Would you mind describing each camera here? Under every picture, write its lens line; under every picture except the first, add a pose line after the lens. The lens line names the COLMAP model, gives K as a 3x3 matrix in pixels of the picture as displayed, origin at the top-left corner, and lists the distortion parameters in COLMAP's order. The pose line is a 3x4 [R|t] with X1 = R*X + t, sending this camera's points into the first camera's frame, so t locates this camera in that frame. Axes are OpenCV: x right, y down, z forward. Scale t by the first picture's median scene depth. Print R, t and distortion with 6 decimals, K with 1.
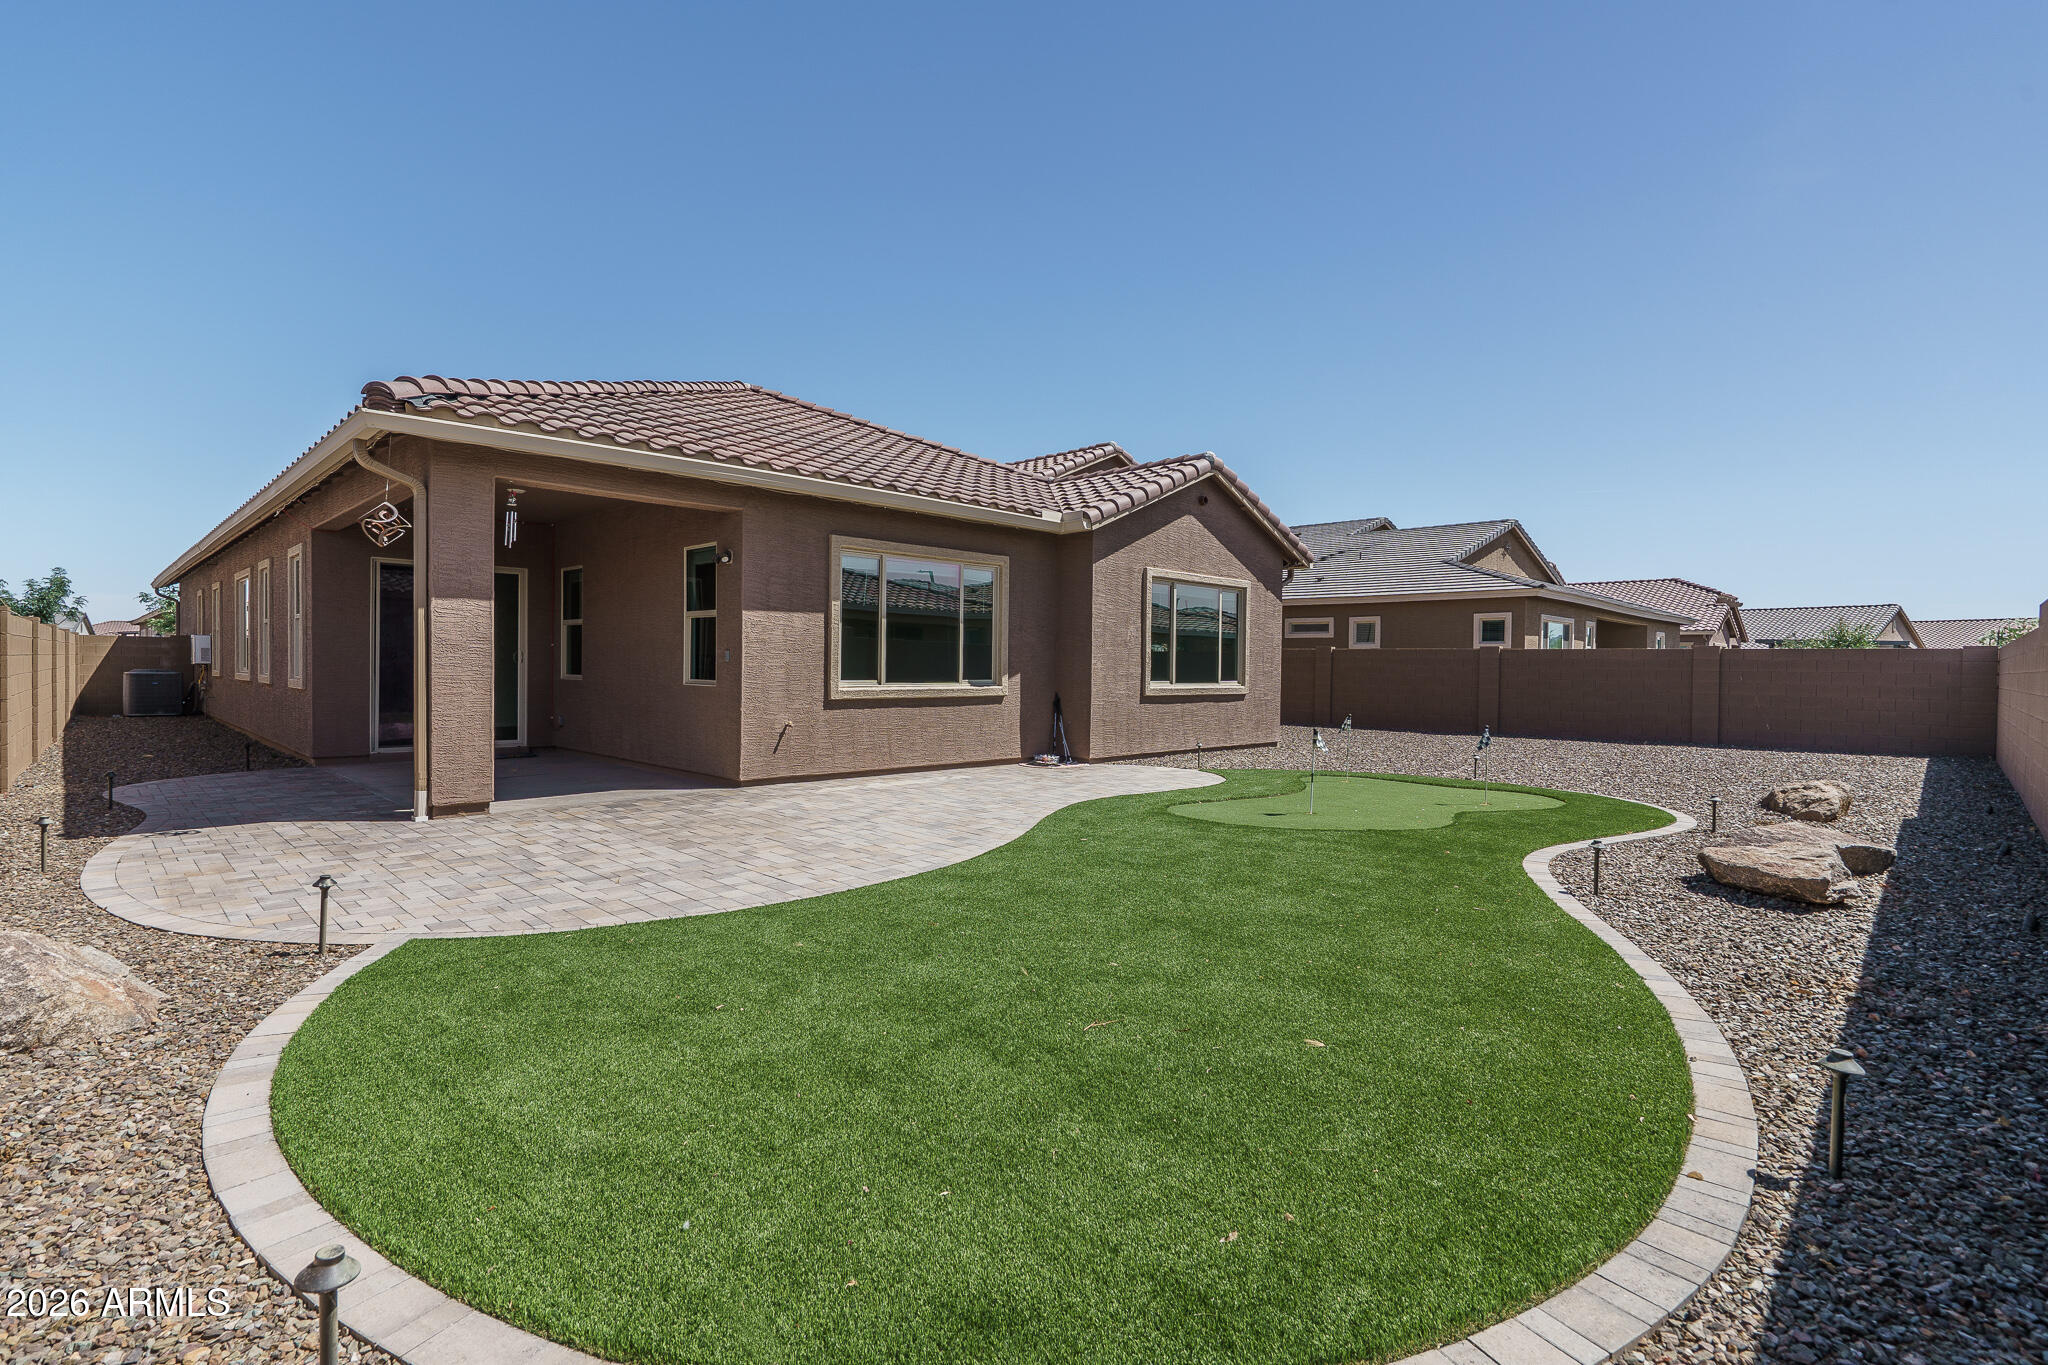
lens RADIAL K [[936.0, 0, 1006.4], [0, 936.0, 677.7], [0, 0, 1]] dist [-0.005379, 0.001939]
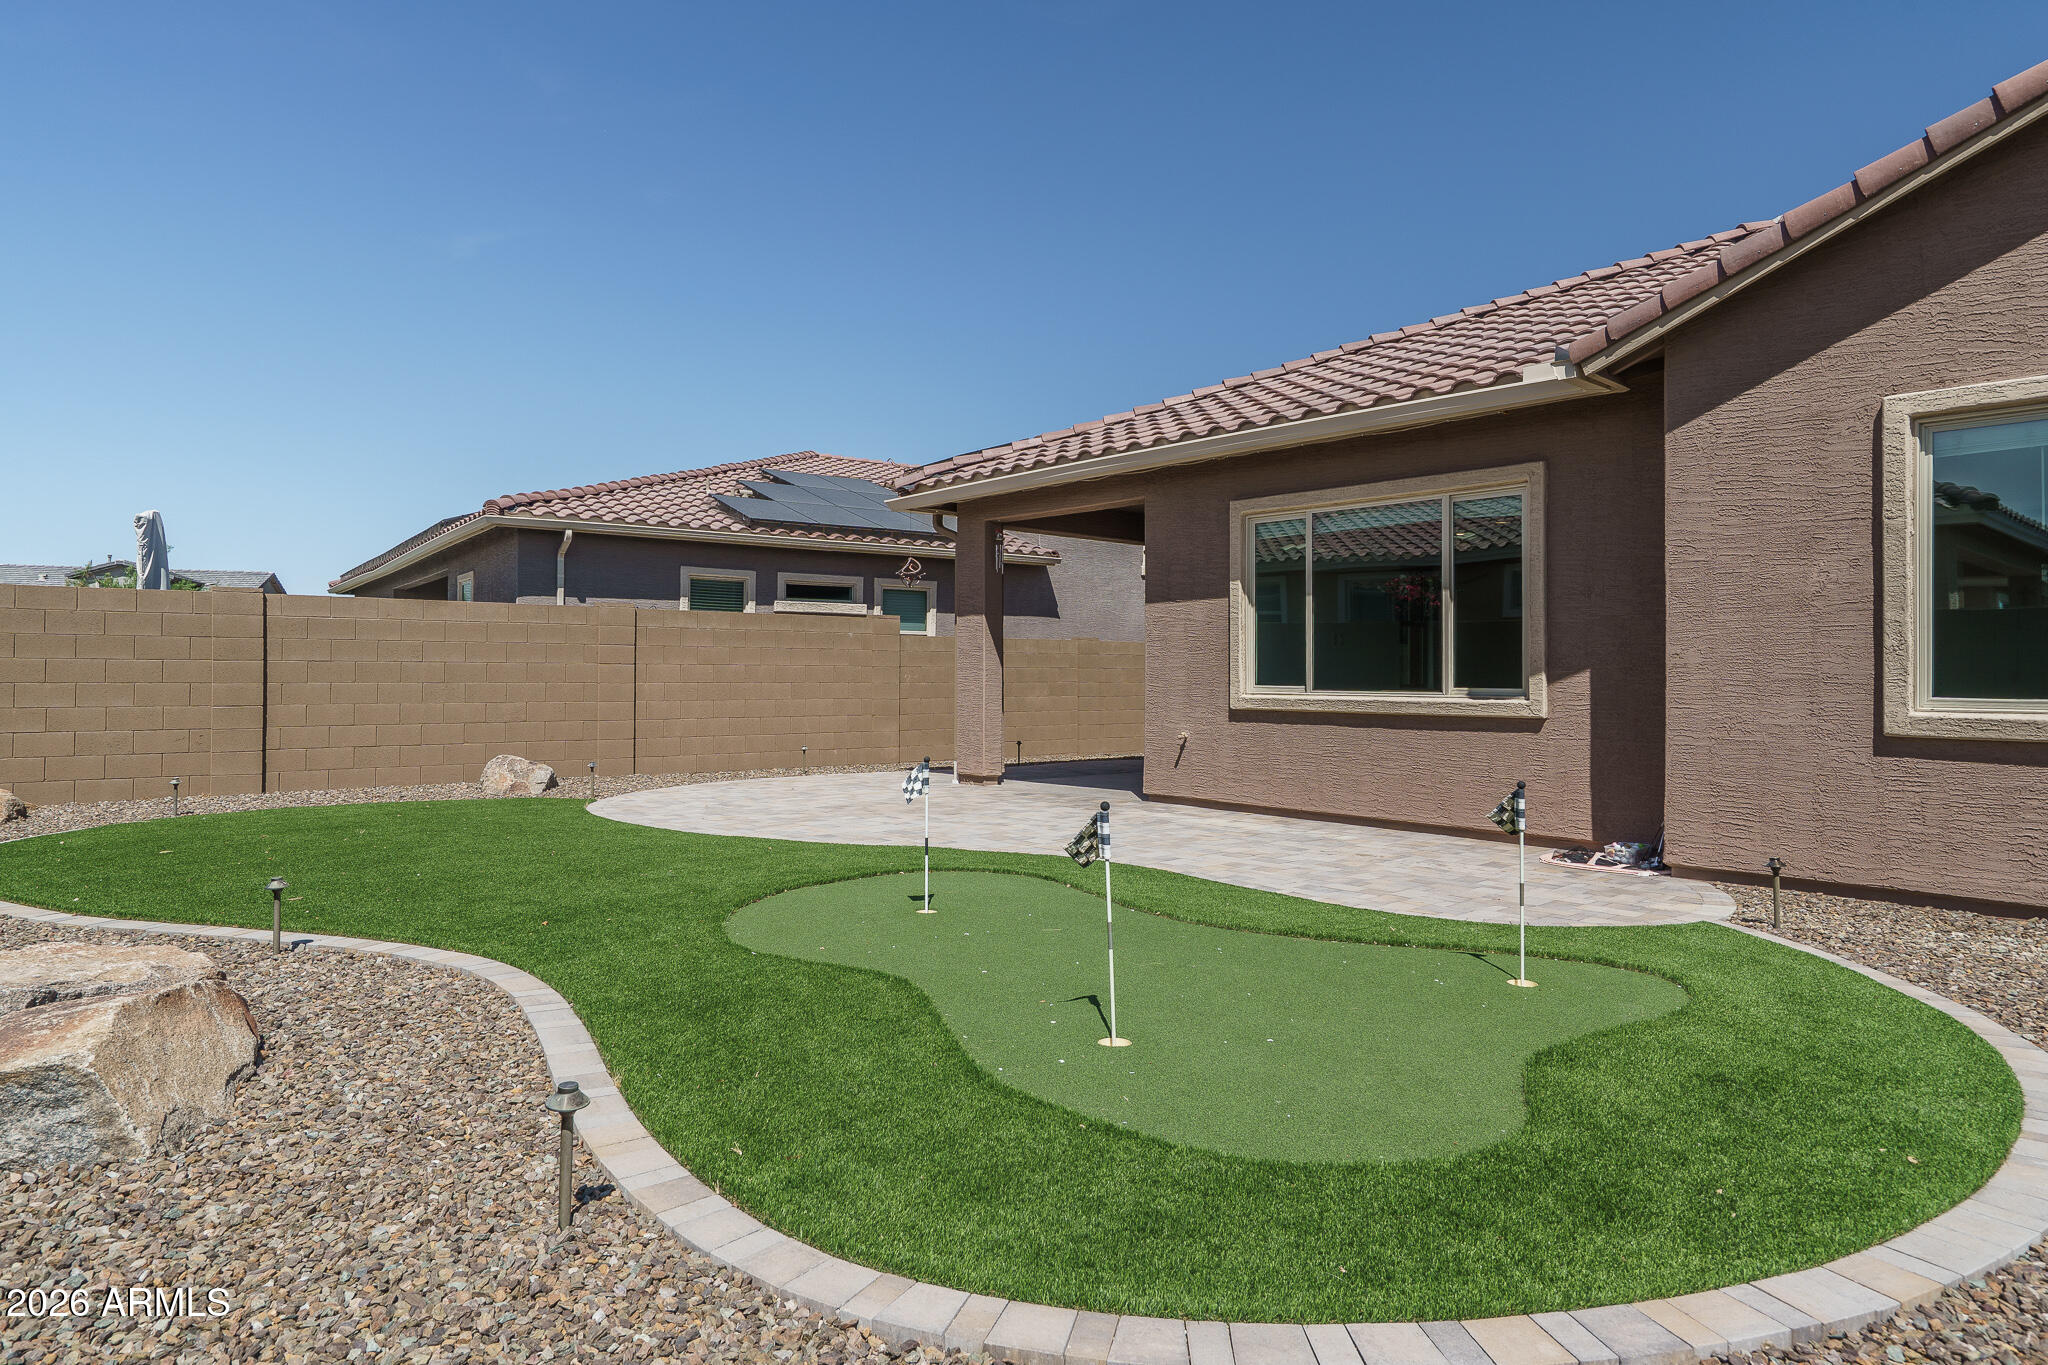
lens RADIAL K [[1199.0, 0, 1029.9], [0, 1199.0, 647.1], [0, 0, 1]] dist [-0.002353, 0.004481]
pose [[-0.040721, -0.032254, -0.998650, 0.717487], [-0.015297, 0.999382, -0.031654, 0.004933], [0.999053, 0.013987, -0.041189, 0.745949]]
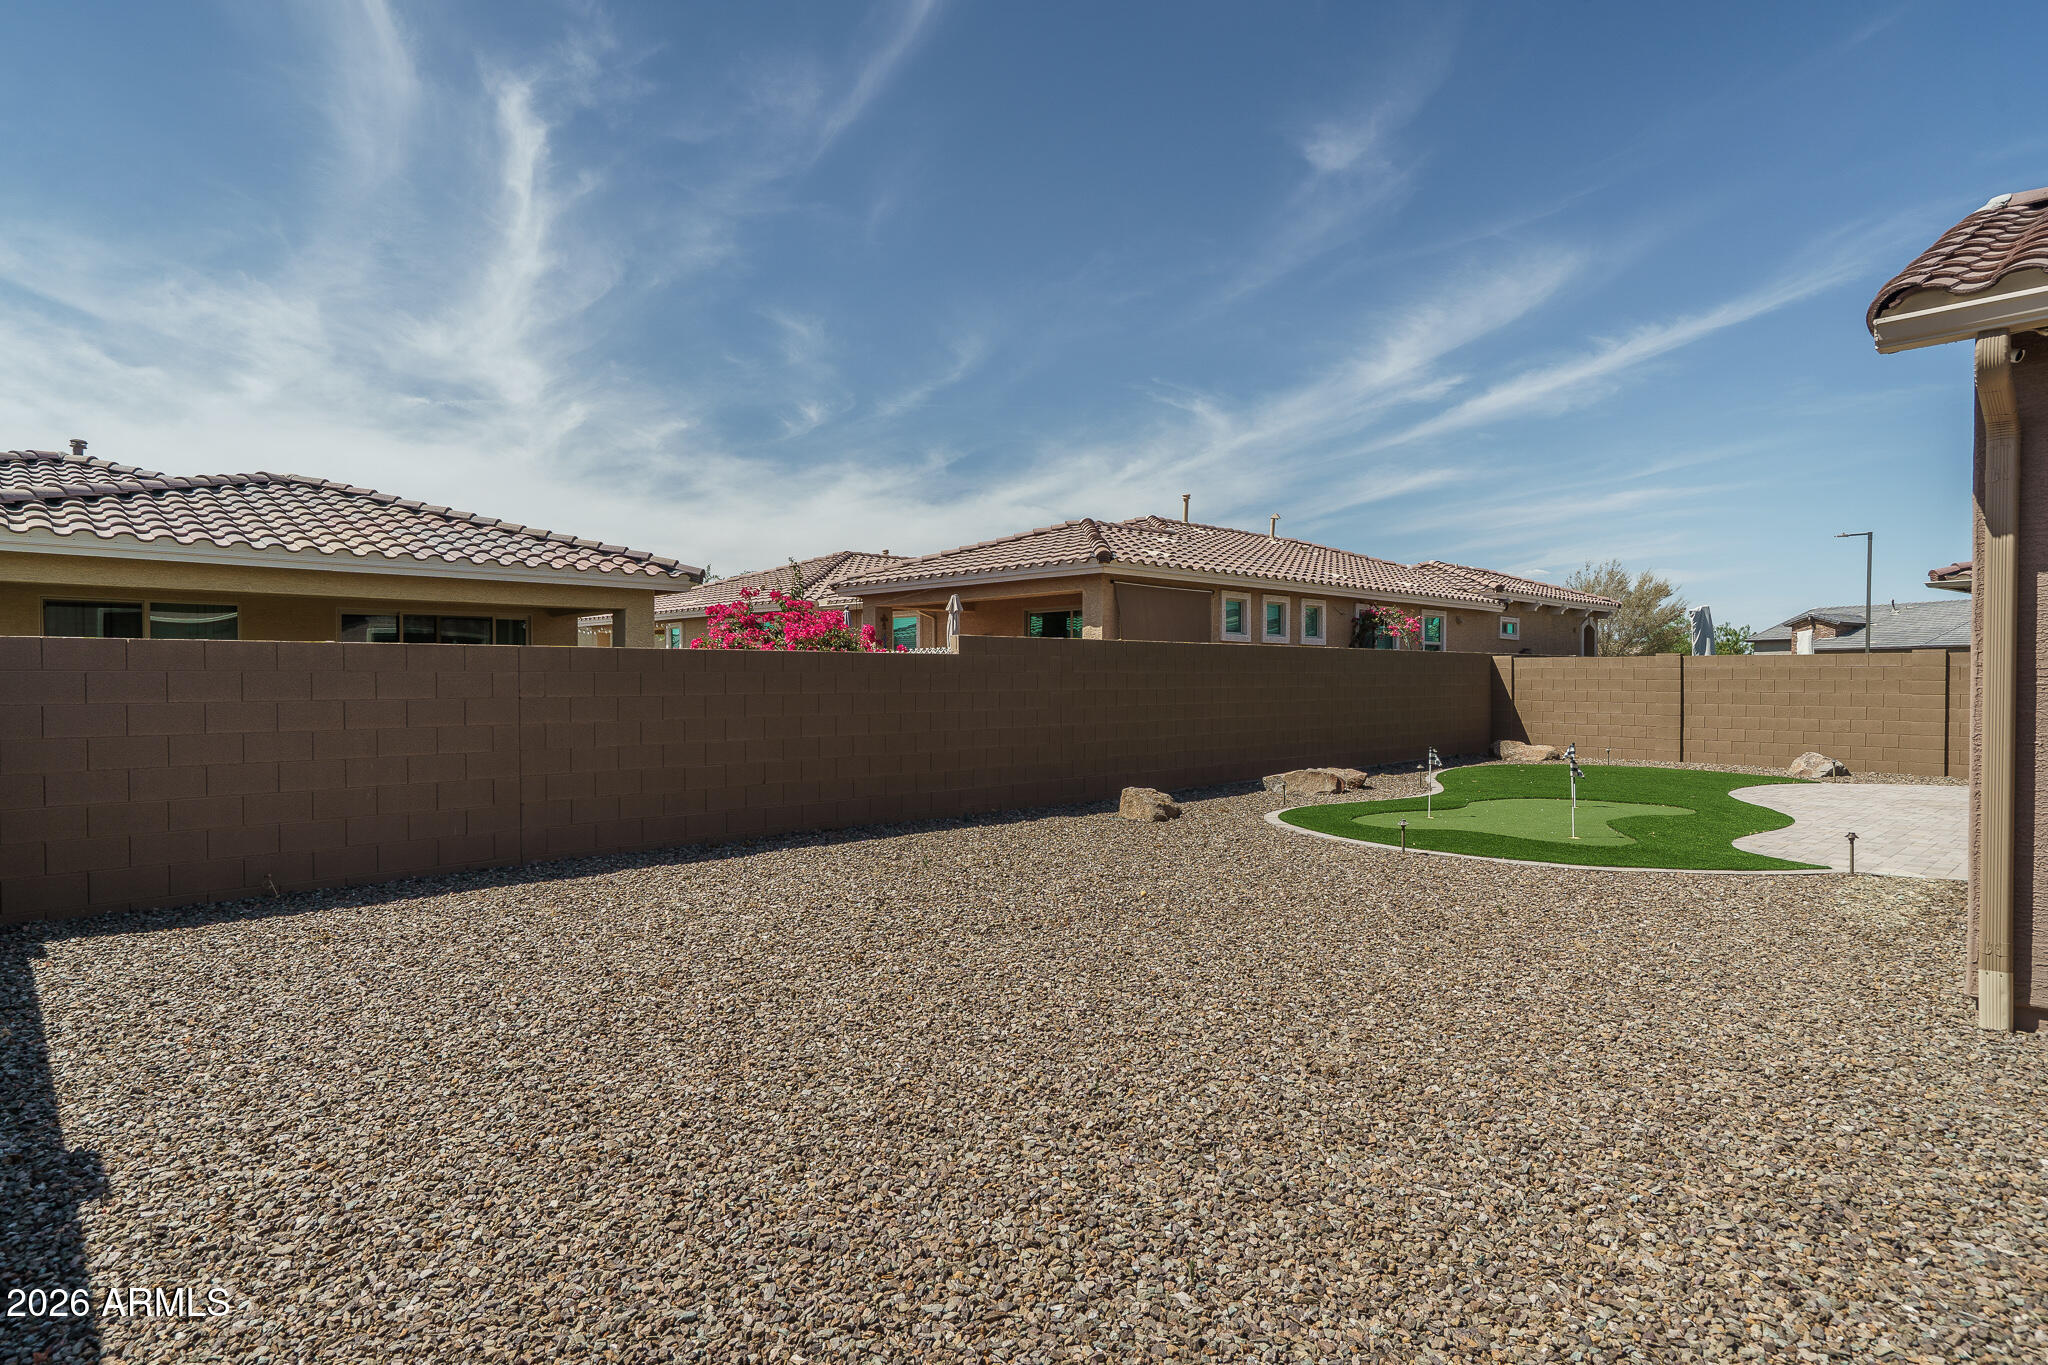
lens RADIAL K [[1114.7, 0, 1021.1], [0, 1114.7, 685.7], [0, 0, 1]] dist [0.007432, 0.001051]
pose [[-0.999781, -0.012796, 0.016567, 0.743862], [-0.012473, 0.999733, 0.019443, -0.034563], [-0.016811, 0.019233, -0.999674, 1.790173]]
